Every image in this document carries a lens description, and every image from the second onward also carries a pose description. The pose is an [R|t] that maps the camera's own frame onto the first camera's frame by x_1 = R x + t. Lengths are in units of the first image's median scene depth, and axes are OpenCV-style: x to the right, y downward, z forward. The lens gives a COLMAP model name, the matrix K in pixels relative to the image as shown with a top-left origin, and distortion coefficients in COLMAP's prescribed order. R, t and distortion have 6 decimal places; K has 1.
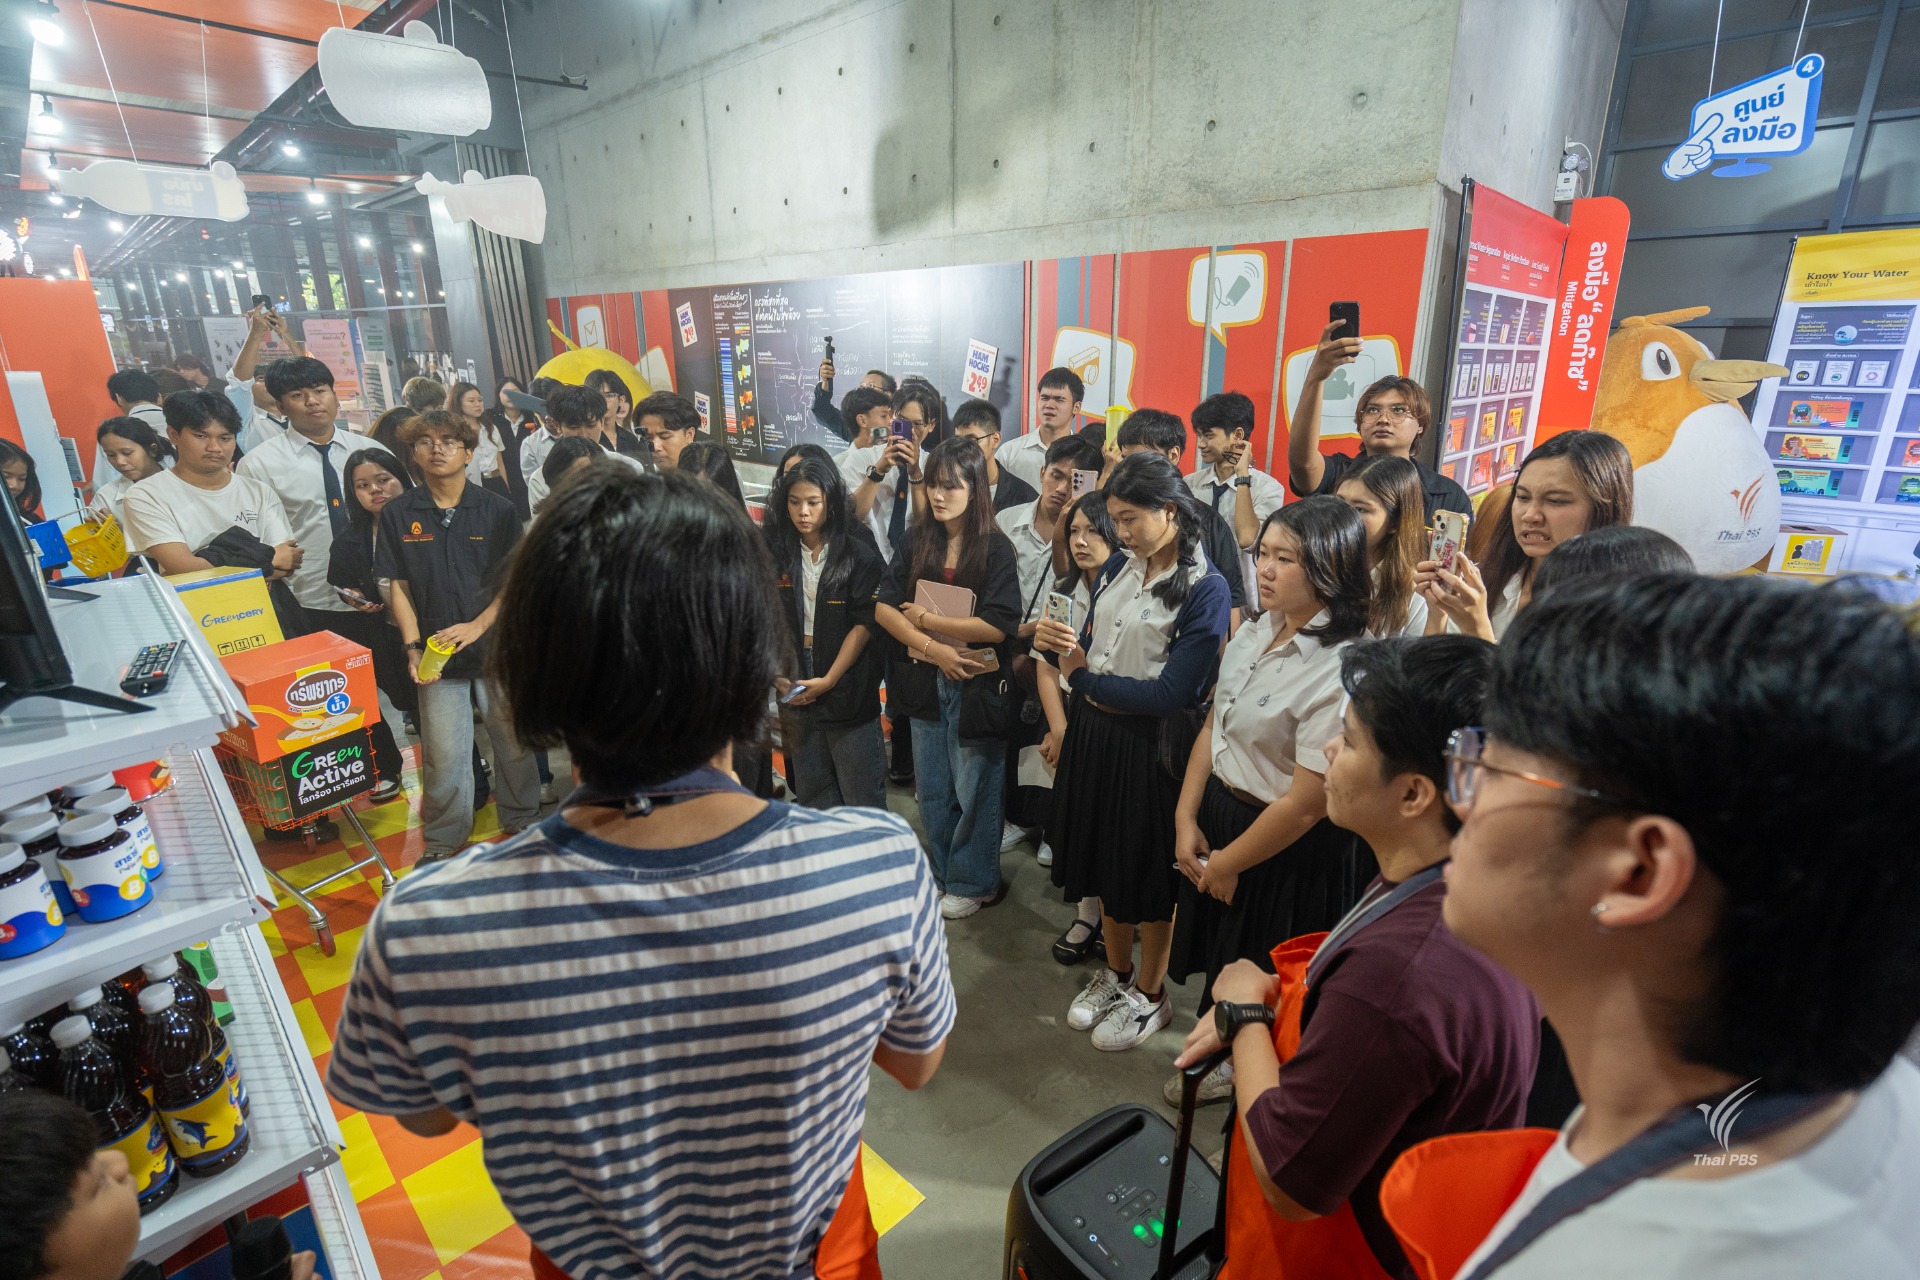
lens RADIAL K [[860.3, 0, 962.7], [0, 860.3, 611.9], [0, 0, 1]] dist [0.020813, -0.017827]
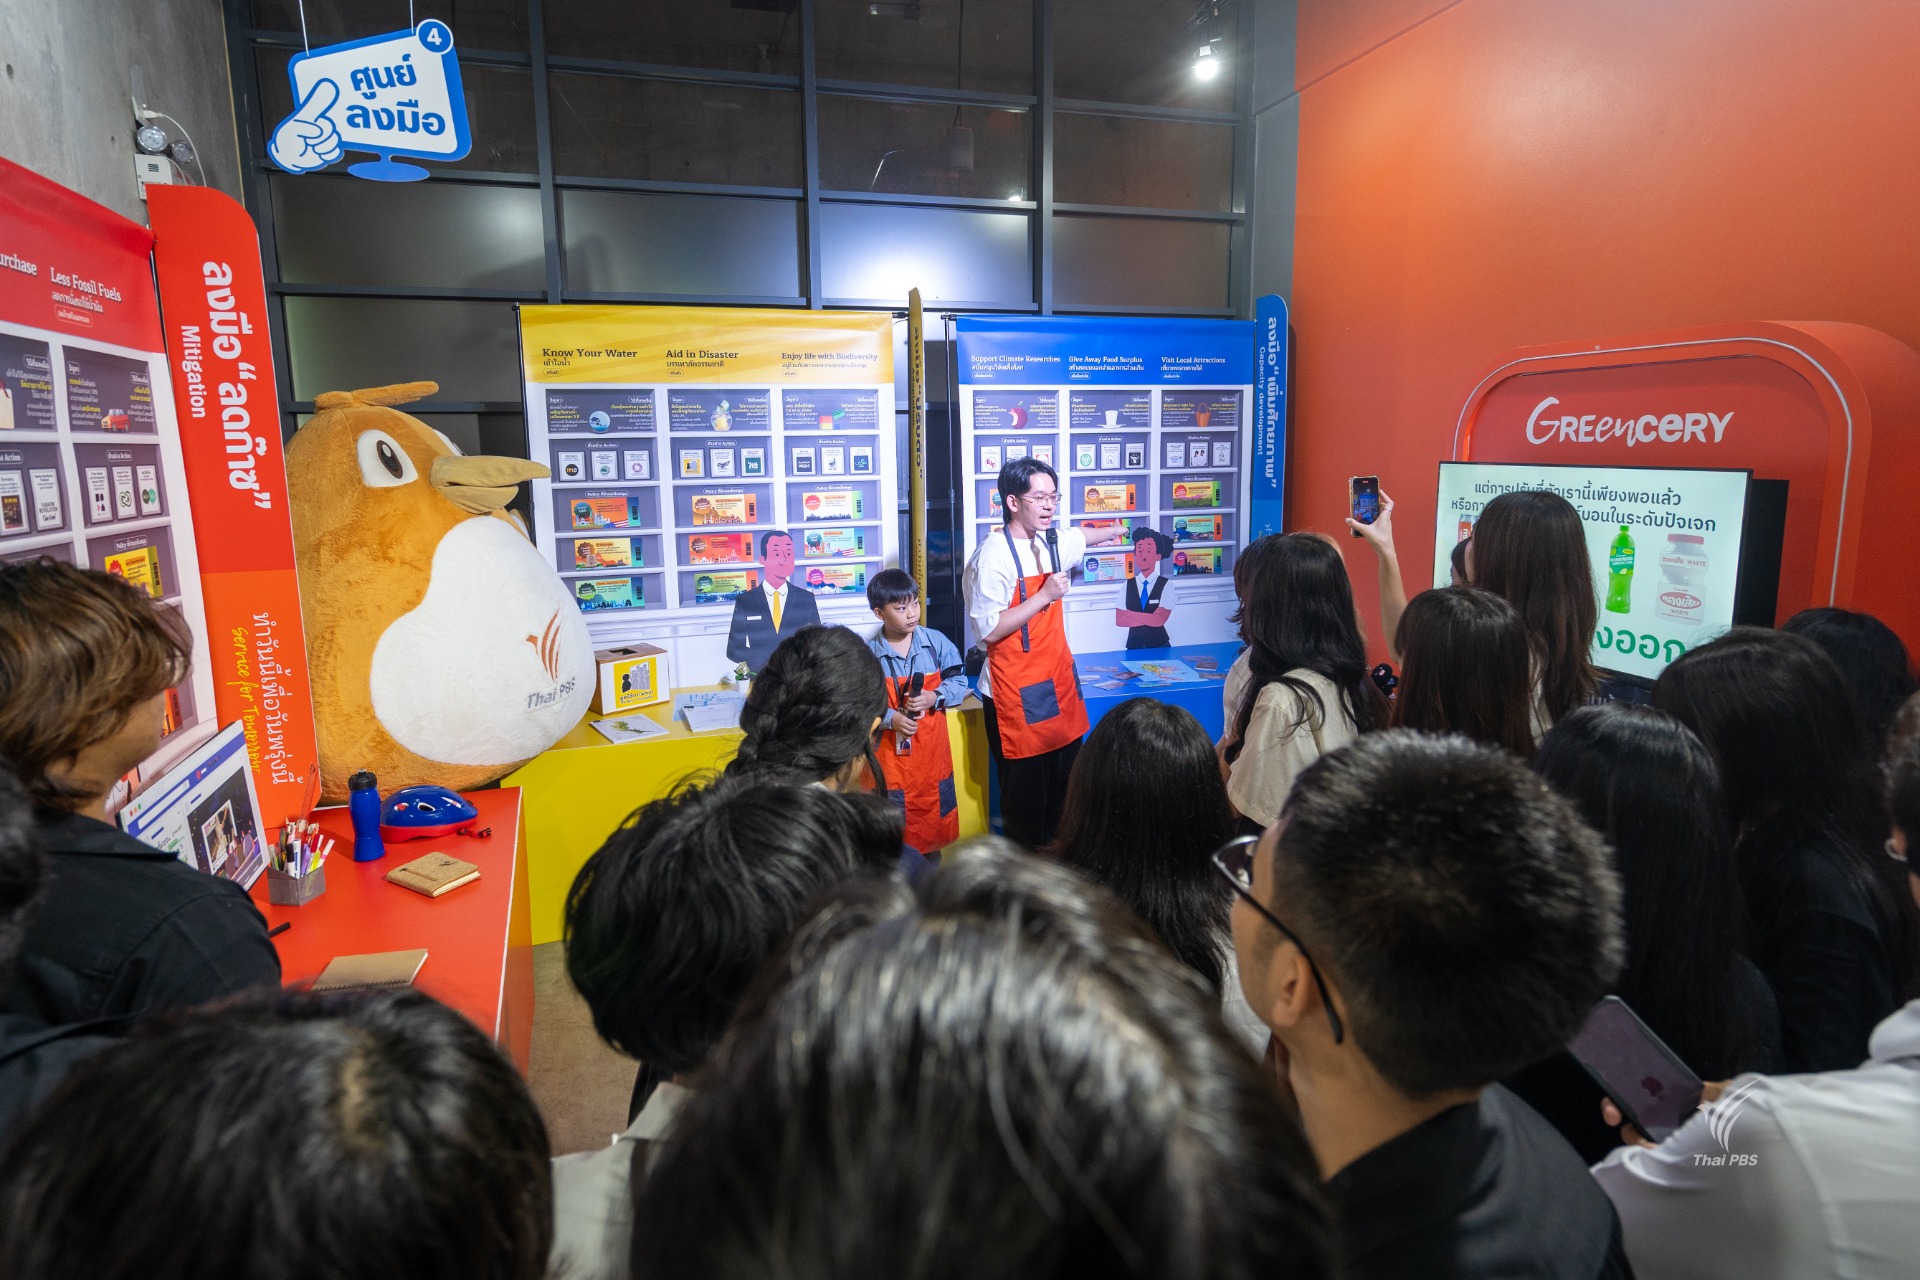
lens RADIAL K [[1105.3, 0, 962.4], [0, 1105.3, 593.7], [0, 0, 1]] dist [0.156731, 0.000129]
pose [[0.475769, -0.133720, 0.869346, 0.237711], [0.272283, 0.962217, -0.001007, -0.068661], [-0.836365, 0.237187, 0.494202, 0.219175]]
